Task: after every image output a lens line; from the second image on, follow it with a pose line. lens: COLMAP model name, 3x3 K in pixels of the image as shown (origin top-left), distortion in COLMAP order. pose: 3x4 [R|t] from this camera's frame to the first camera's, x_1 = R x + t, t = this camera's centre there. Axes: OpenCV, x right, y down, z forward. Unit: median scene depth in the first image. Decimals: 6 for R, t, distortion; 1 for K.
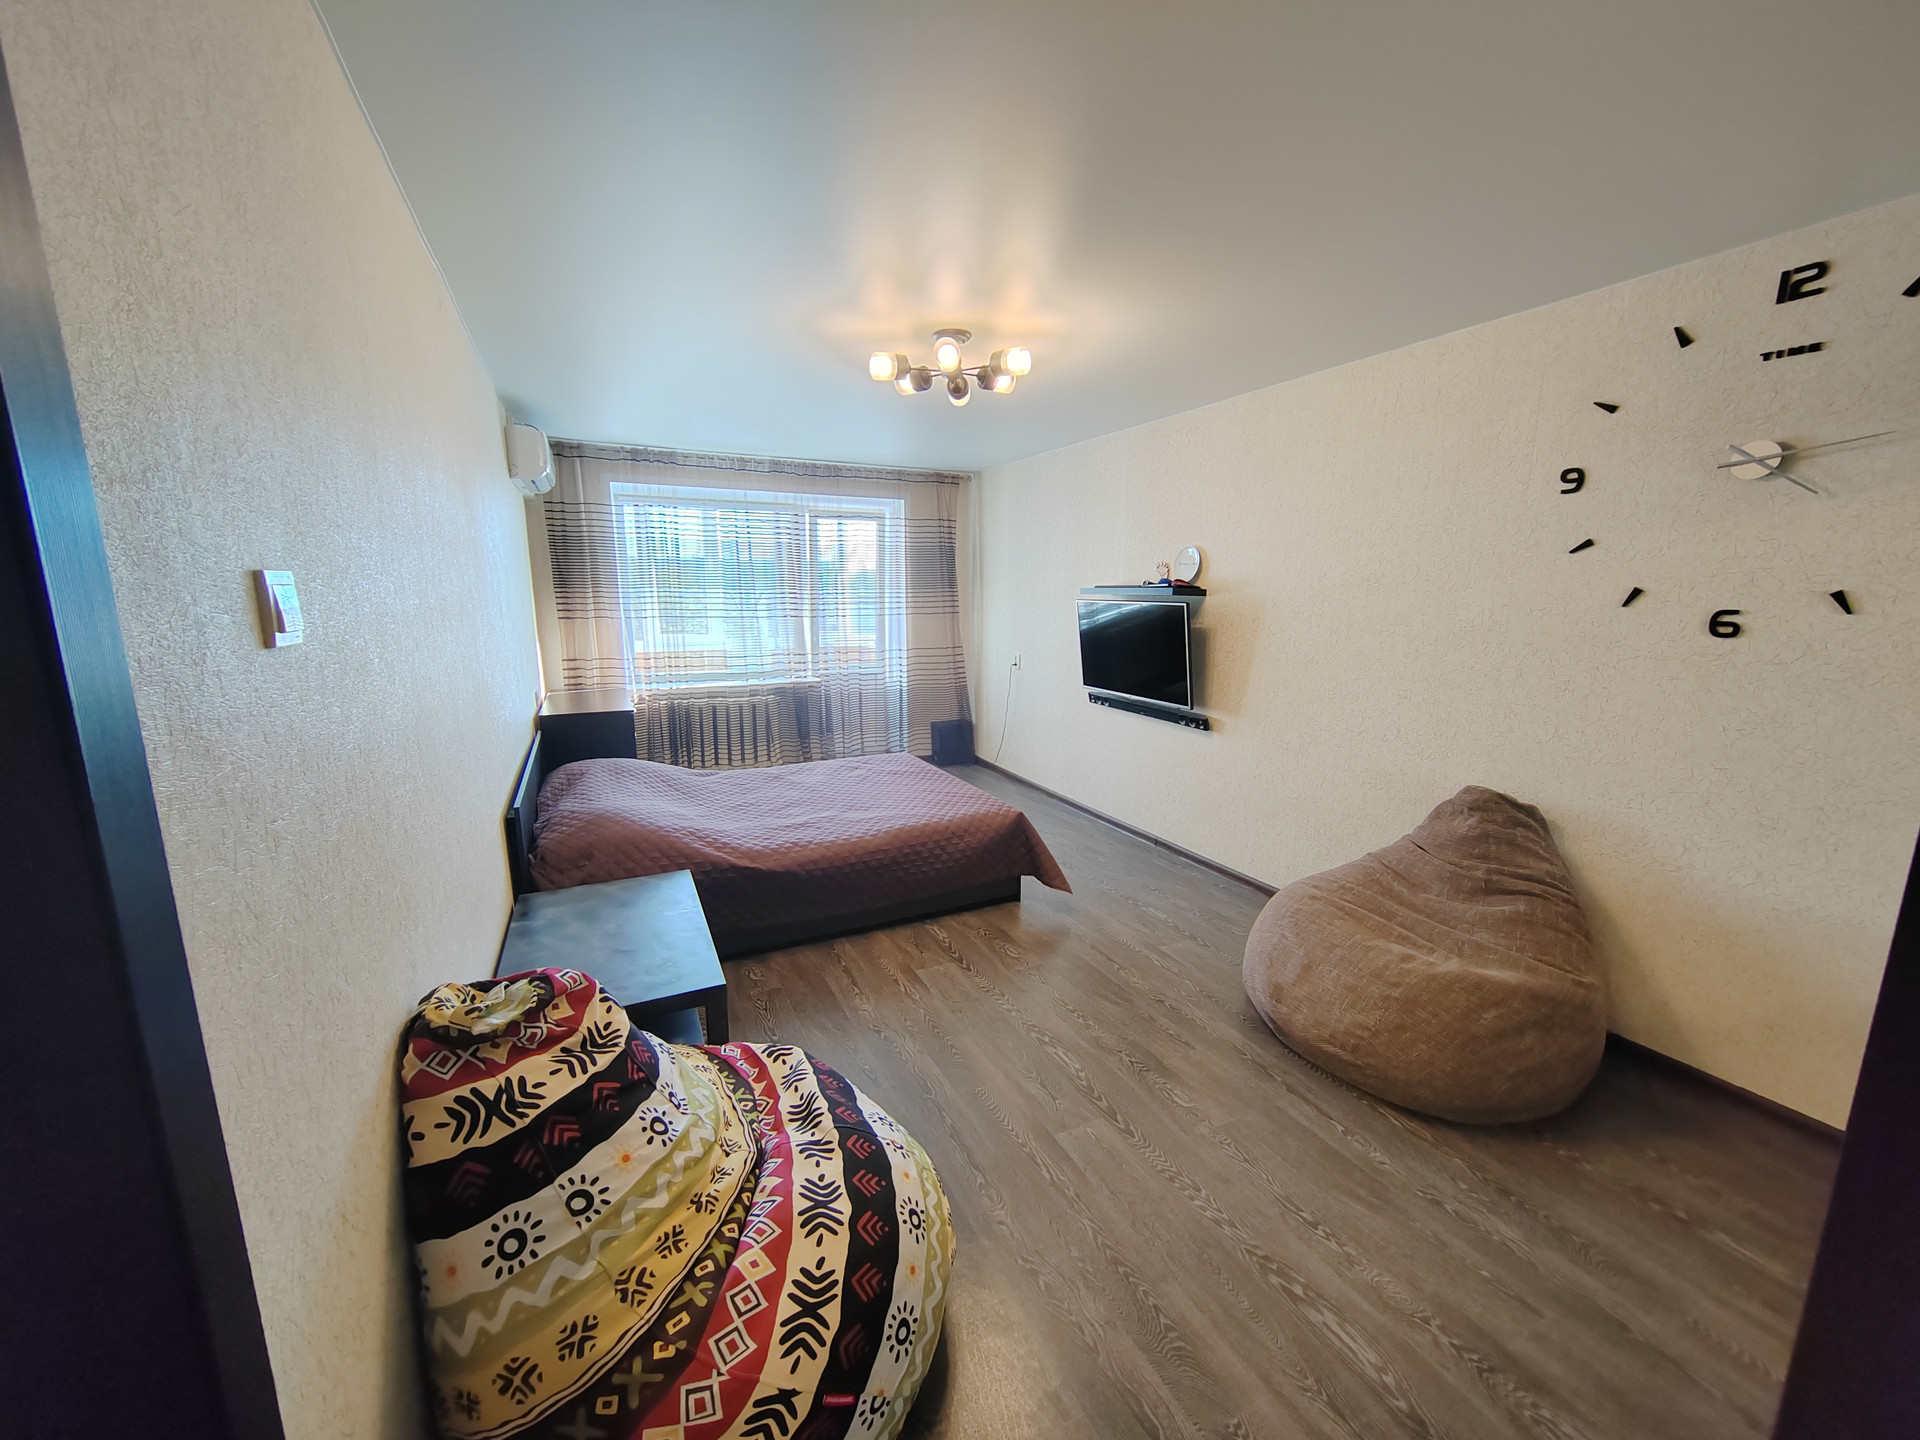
lens RADIAL K [[738.3, 0, 958.0], [0, 738.3, 729.2], [0, 0, 1]] dist [-0.007841, 0.004210]
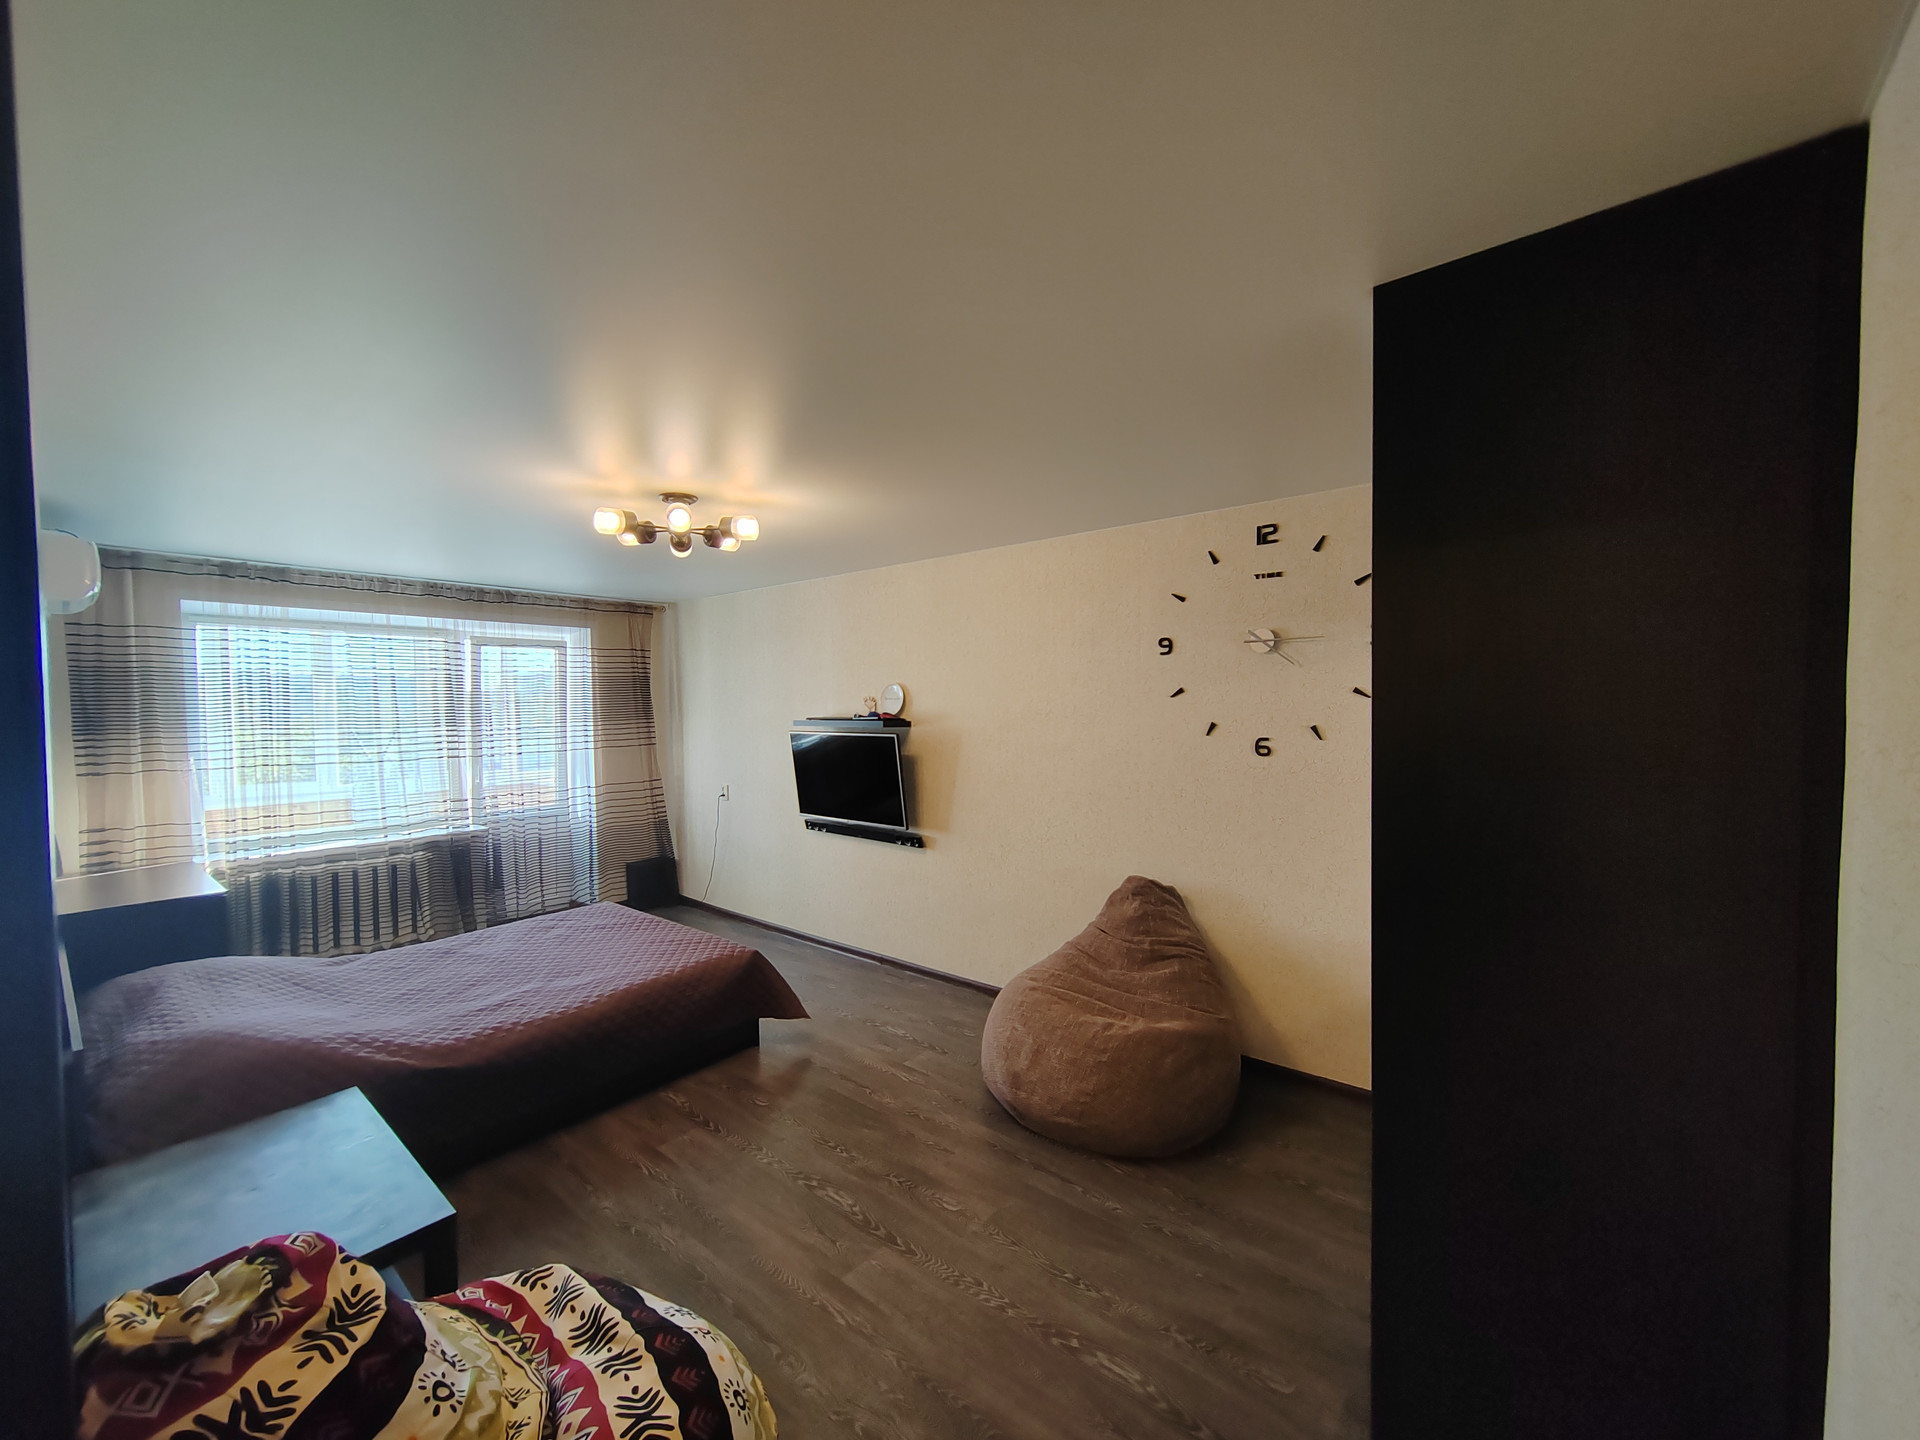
lens RADIAL K [[750.2, 0, 970.7], [0, 750.2, 726.2], [0, 0, 1]] dist [0.000218, -0.000280]
pose [[0.905373, -0.026250, 0.423805, -0.098605], [0.092484, 0.986316, -0.136483, -0.027537], [-0.414423, 0.162763, 0.895412, -0.087953]]
